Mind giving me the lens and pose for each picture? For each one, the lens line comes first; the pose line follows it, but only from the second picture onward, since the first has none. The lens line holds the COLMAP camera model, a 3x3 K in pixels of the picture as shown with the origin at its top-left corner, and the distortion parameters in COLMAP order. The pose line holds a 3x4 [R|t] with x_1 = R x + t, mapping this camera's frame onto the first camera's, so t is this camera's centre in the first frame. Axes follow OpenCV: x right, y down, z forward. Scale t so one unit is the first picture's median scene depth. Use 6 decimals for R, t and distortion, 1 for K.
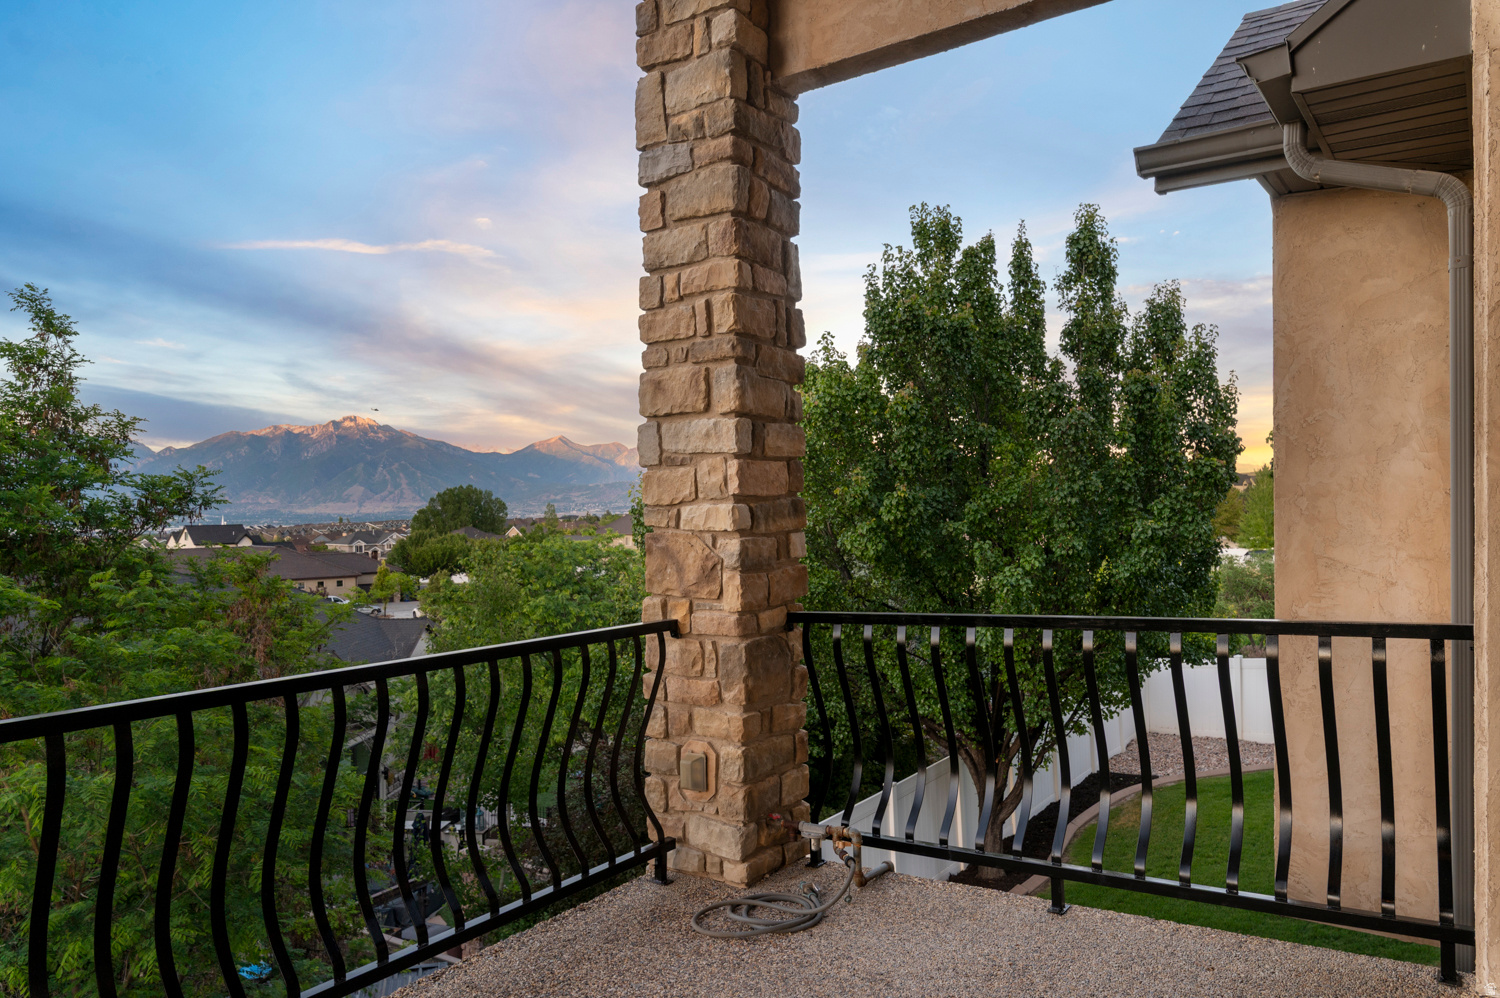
lens RADIAL K [[1015.3, 0, 754.5], [0, 1015.3, 519.4], [0, 0, 1]] dist [-0.004482, -0.000651]
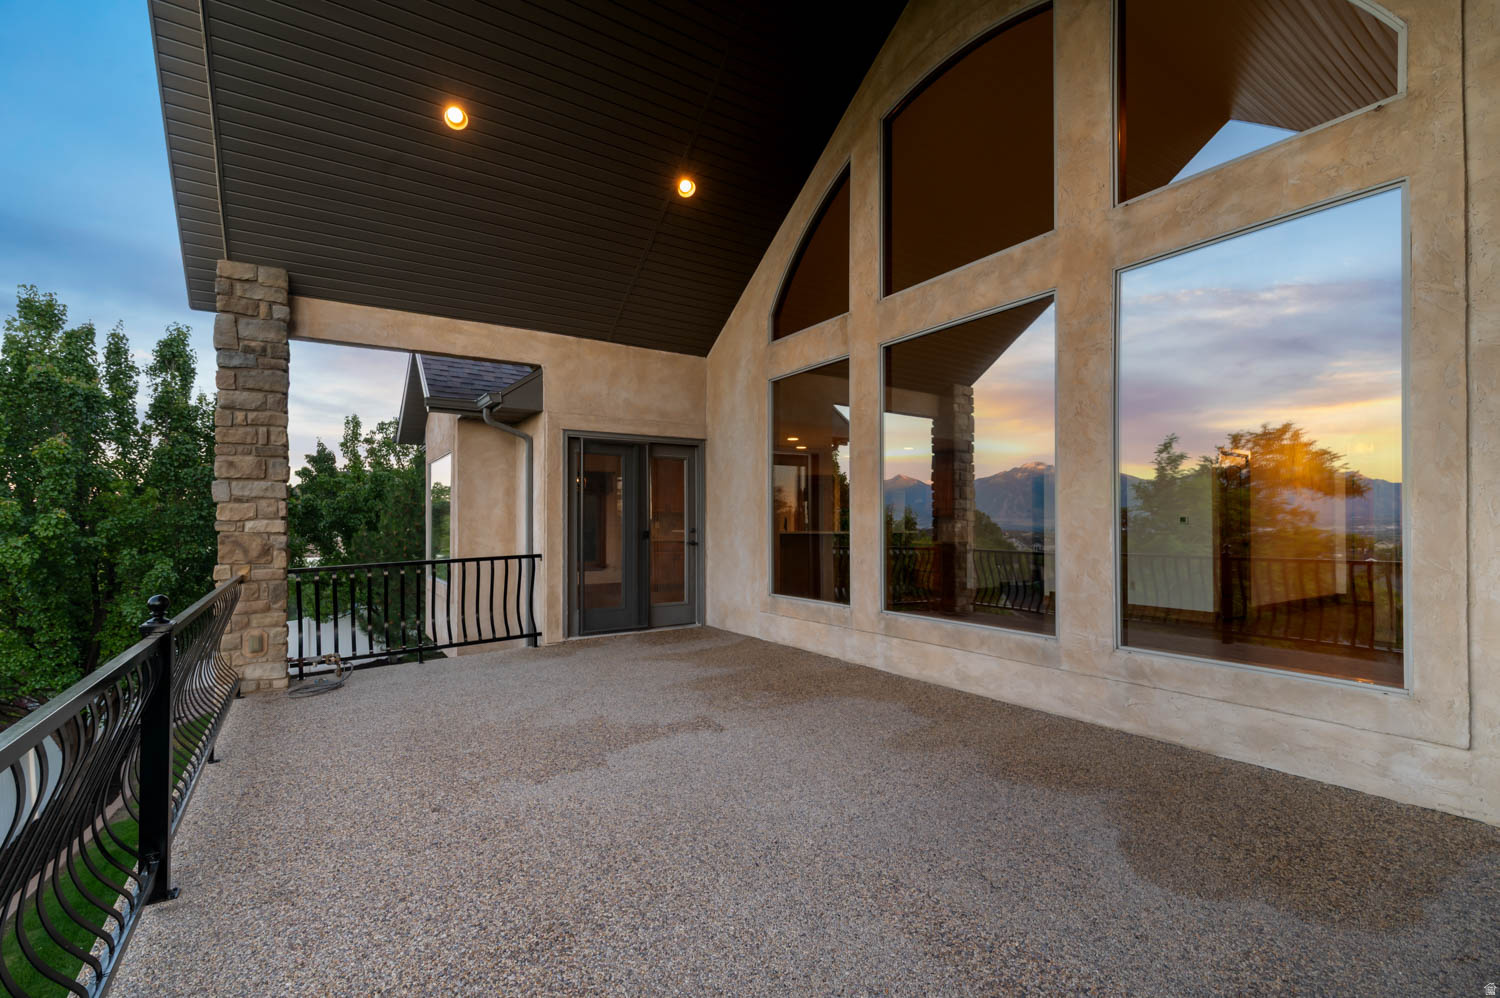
lens RADIAL K [[657.2, 0, 755.9], [0, 657.2, 514.4], [0, 0, 1]] dist [-0.002134, -0.000317]
pose [[0.362181, 0.021974, 0.931849, -0.978193], [0.011625, 0.999538, -0.028089, 0.023900], [-0.932035, 0.021005, 0.361758, -0.507876]]
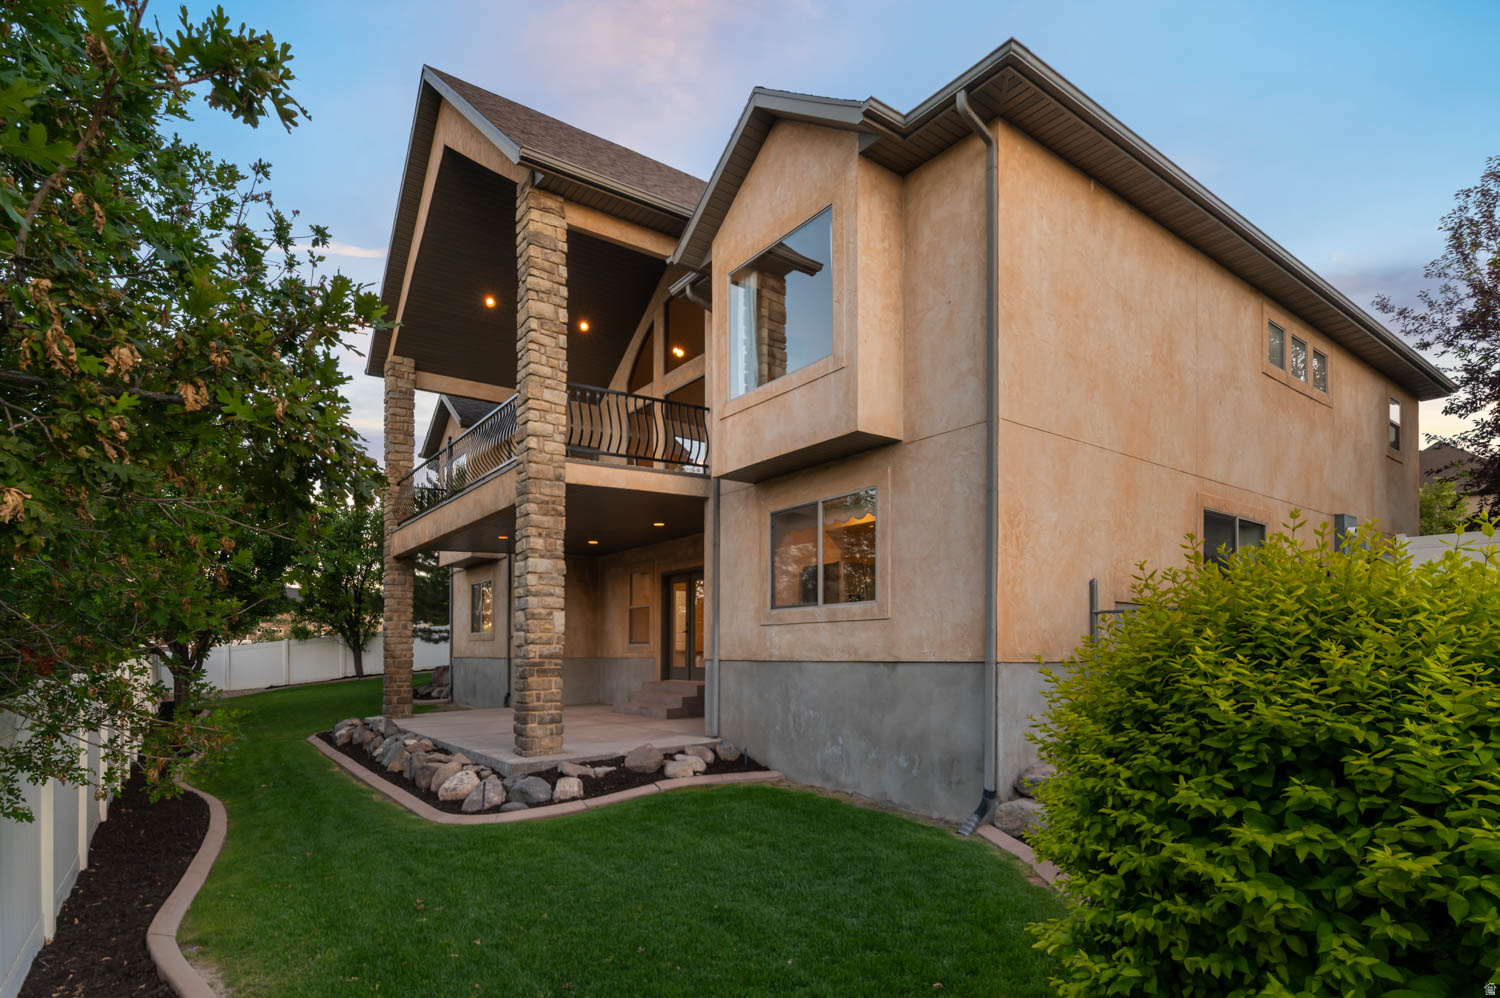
lens RADIAL K [[772.4, 0, 753.8], [0, 772.4, 648.8], [0, 0, 1]] dist [0.001088, 0.000015]
pose [[0.311608, 0.019878, 0.950003, -3.316079], [0.008453, 0.999684, -0.023690, 1.079963], [-0.950173, 0.015413, 0.311341, -1.998951]]
